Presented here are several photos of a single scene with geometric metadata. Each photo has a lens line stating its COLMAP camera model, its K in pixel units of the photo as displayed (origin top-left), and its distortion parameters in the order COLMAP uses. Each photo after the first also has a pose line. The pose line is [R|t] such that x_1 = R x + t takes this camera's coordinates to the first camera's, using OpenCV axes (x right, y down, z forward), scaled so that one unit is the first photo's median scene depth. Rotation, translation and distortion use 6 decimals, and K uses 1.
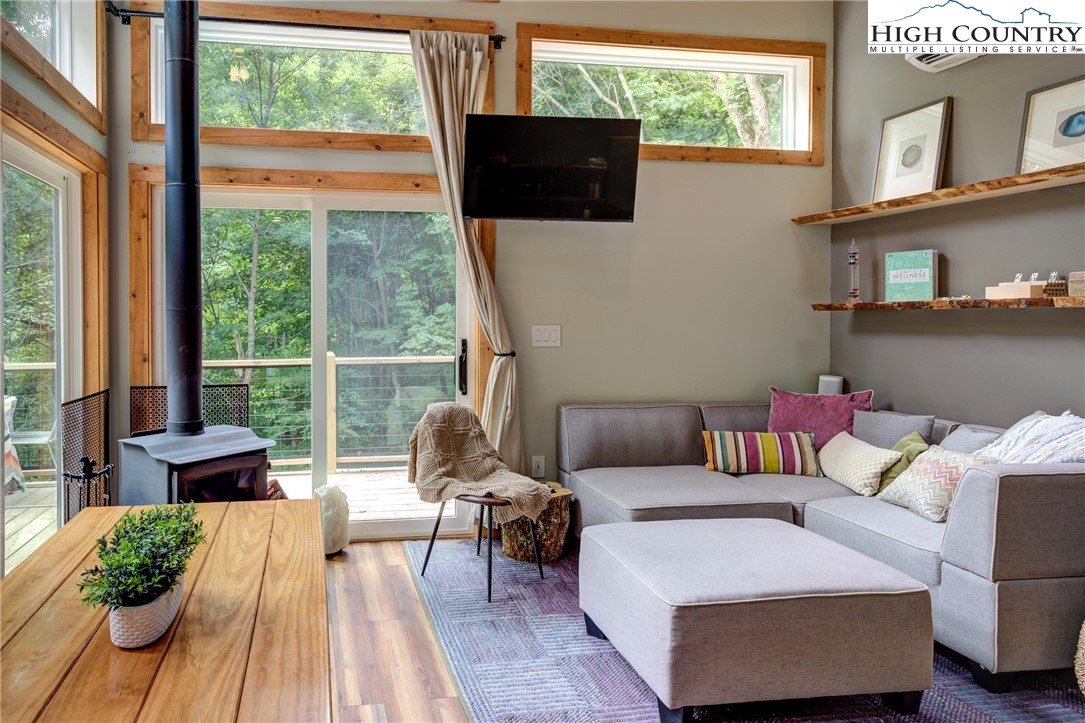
lens RADIAL K [[662.0, 0, 399.3], [0, 662.0, 360.9], [0, 0, 1]] dist [0.003519, -0.000157]
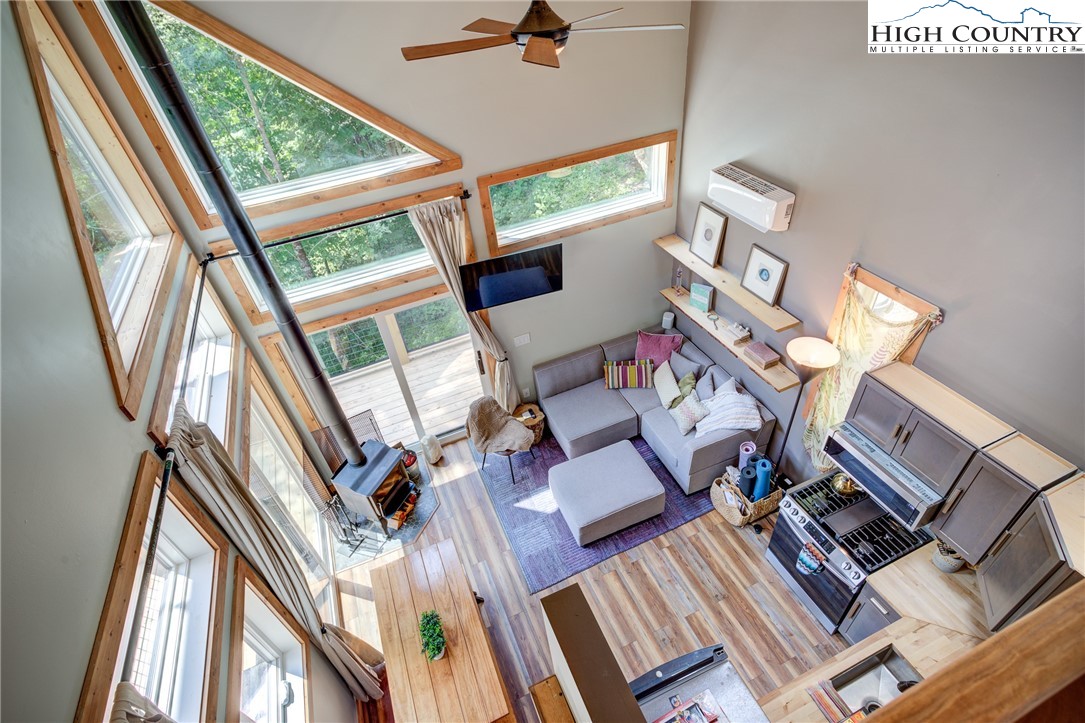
lens RADIAL K [[526.6, 0, 535.3], [0, 526.6, 377.3], [0, 0, 1]] dist [0.002751, 0.000690]
pose [[0.963163, -0.239429, 0.122436, 0.058278], [0.107552, 0.760263, 0.640651, -0.954134], [-0.246474, -0.603883, 0.758008, -0.184182]]
